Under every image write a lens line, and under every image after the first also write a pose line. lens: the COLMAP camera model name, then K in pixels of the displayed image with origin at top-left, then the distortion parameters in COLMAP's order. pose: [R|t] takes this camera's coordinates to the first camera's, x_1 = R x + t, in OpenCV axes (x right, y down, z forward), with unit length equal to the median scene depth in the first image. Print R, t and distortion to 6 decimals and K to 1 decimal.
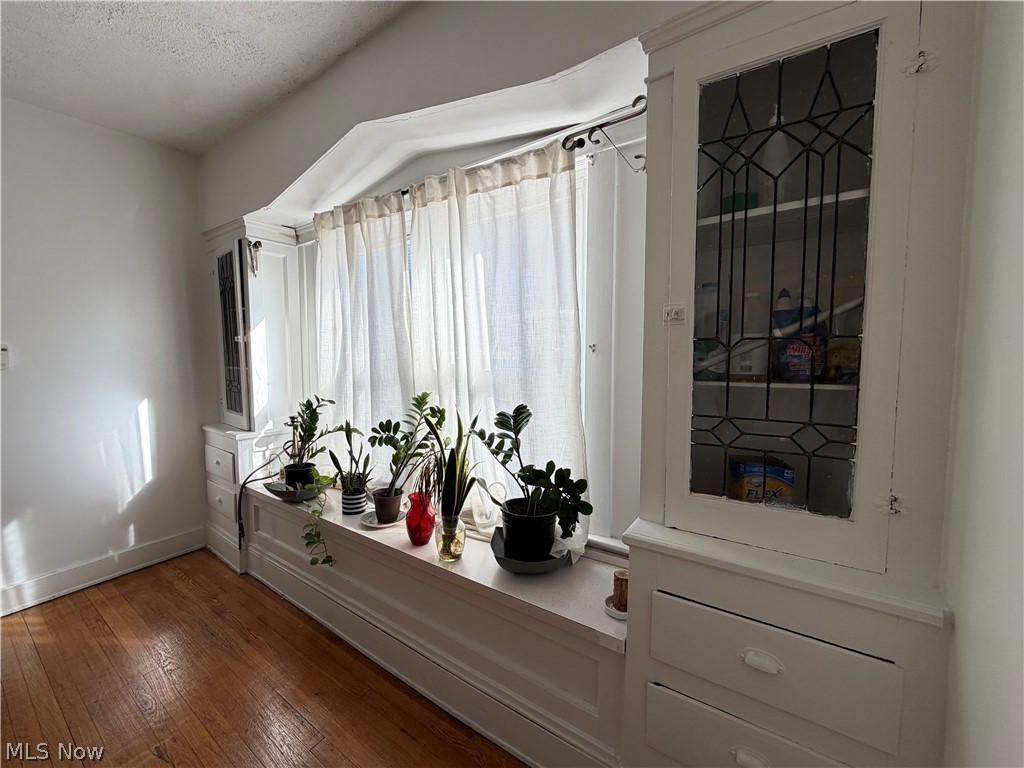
lens RADIAL K [[405.0, 0, 509.2], [0, 405.0, 385.2], [0, 0, 1]] dist [-0.002542, 0.000765]
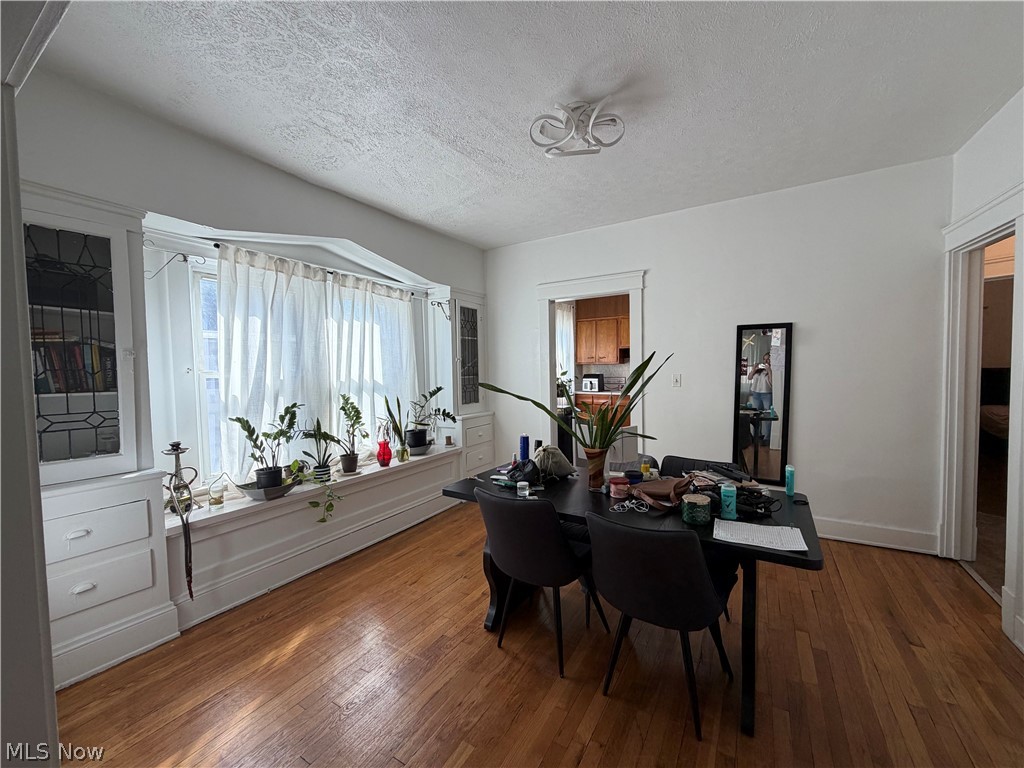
lens RADIAL K [[405.0, 0, 509.0], [0, 405.0, 384.5], [0, 0, 1]] dist [-0.002542, 0.000765]
pose [[-0.065200, -0.030462, 0.997407, -2.472880], [0.096688, 0.994638, 0.036698, -0.019320], [-0.993177, 0.098831, -0.061905, 0.538077]]
